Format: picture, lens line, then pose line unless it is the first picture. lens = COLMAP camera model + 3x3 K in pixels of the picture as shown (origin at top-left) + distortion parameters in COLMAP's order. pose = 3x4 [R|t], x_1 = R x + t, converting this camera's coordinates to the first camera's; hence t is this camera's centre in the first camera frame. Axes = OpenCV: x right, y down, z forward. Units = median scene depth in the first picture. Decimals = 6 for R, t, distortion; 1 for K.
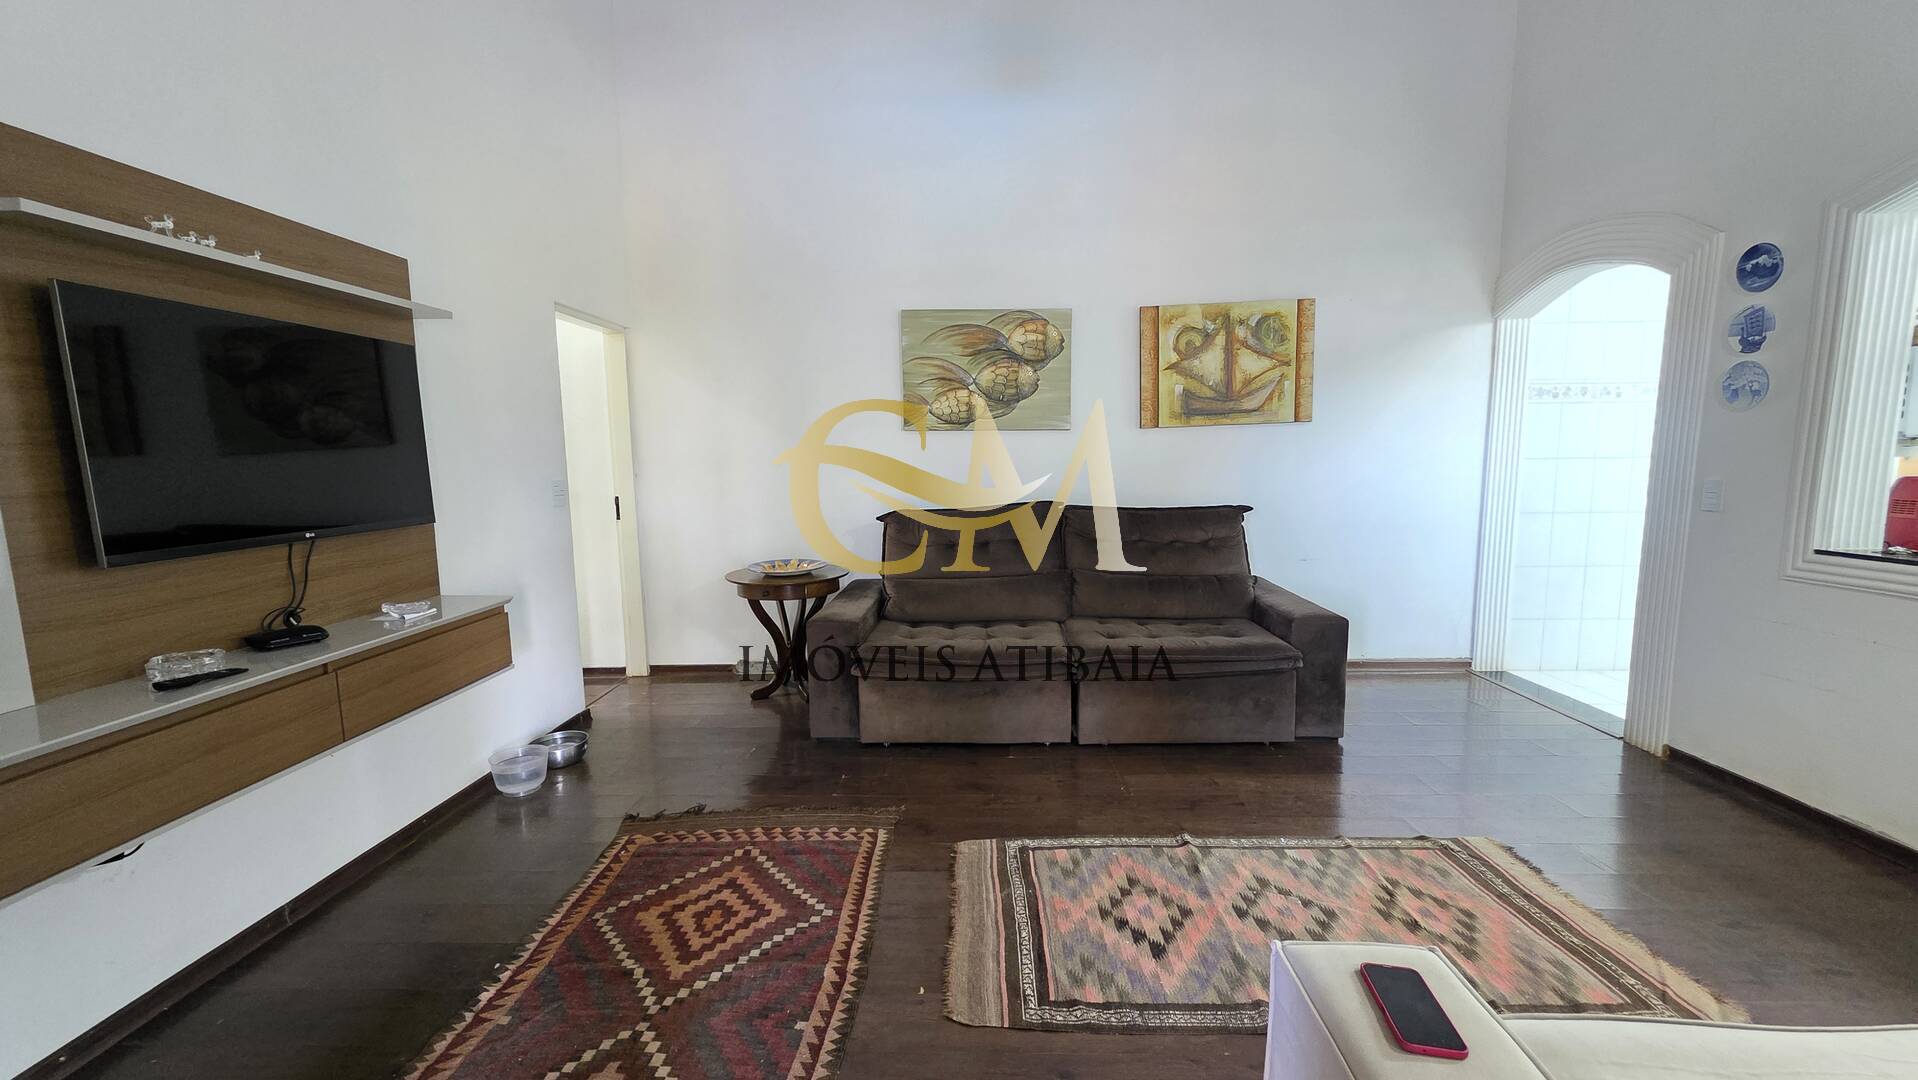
lens RADIAL K [[758.3, 0, 959.9], [0, 758.3, 544.4], [0, 0, 1]] dist [0.002282, 0.000389]
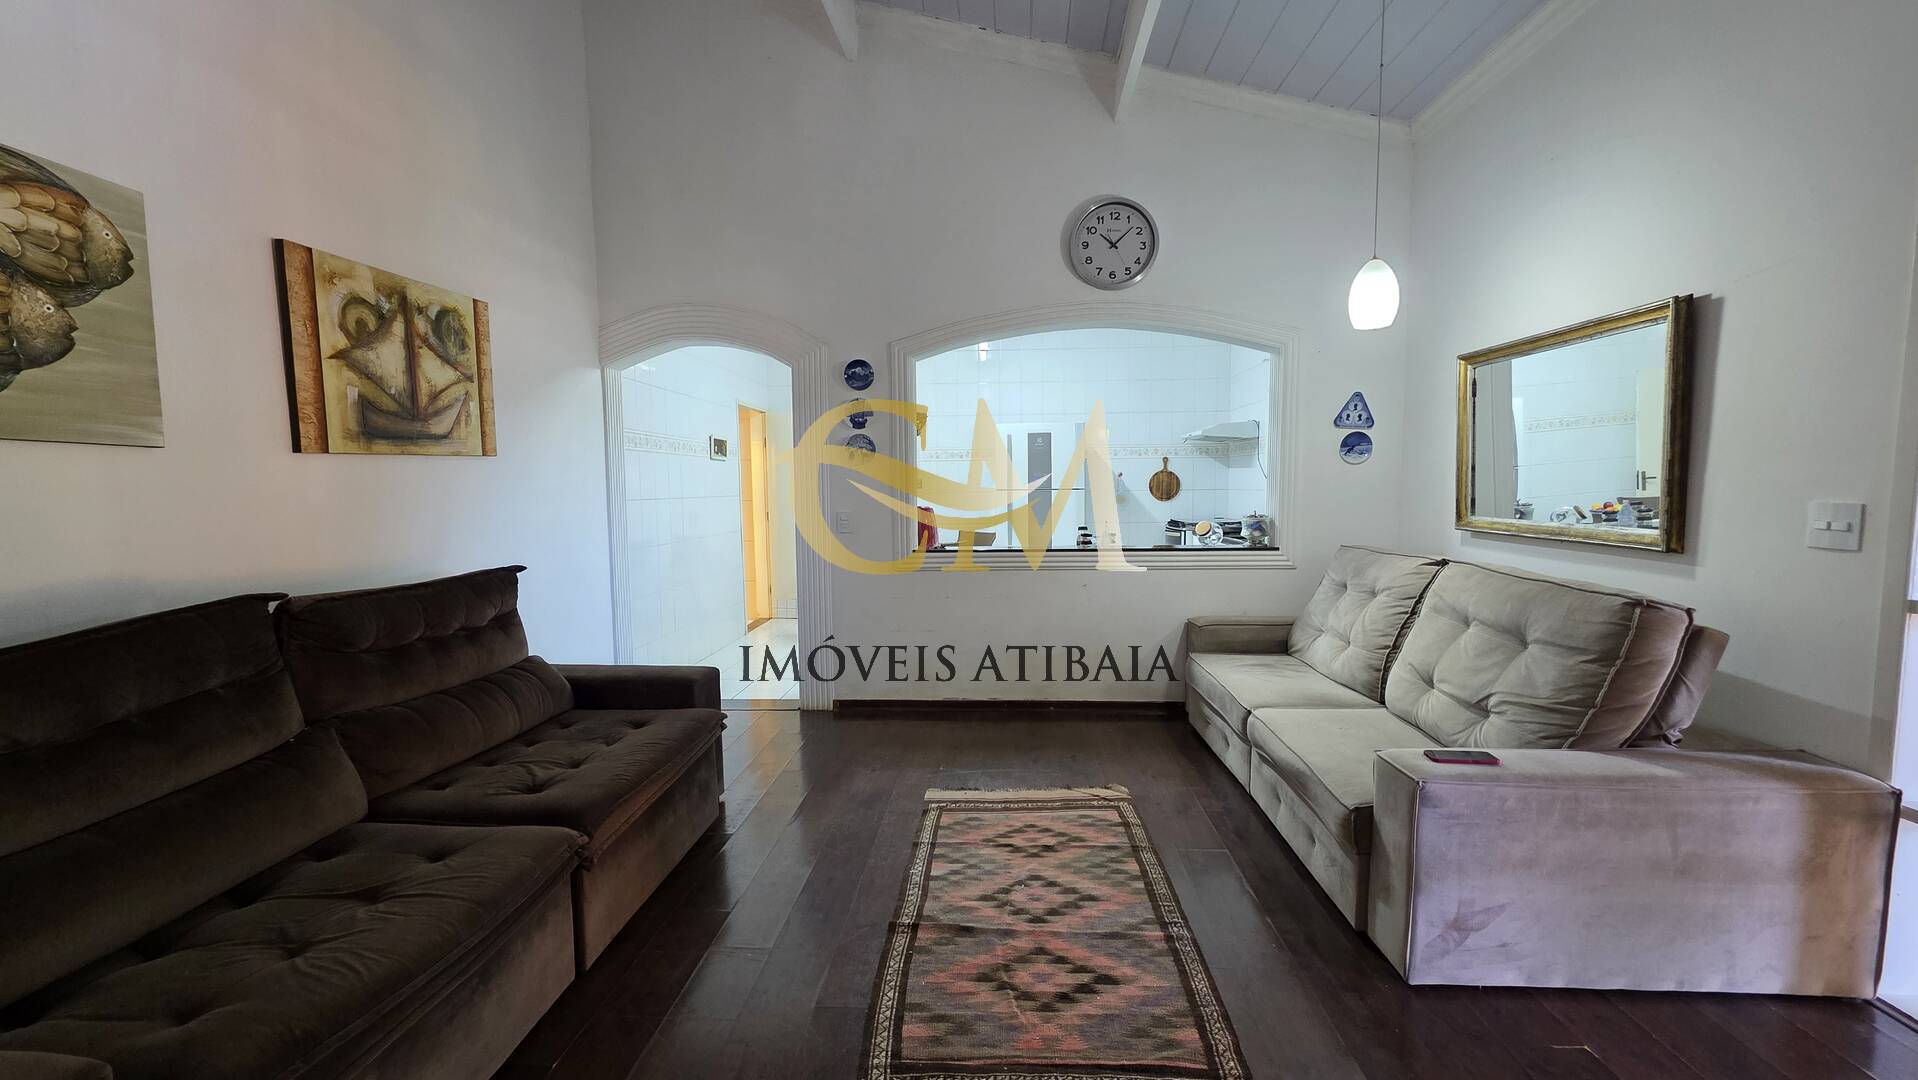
lens RADIAL K [[758.3, 0, 963.4], [0, 758.3, 545.3], [0, 0, 1]] dist [0.002282, 0.000389]
pose [[0.022094, -0.067914, 0.997447, -0.332744], [0.124912, 0.990060, 0.064644, -0.059934], [-0.991922, 0.123165, 0.030358, 0.506537]]
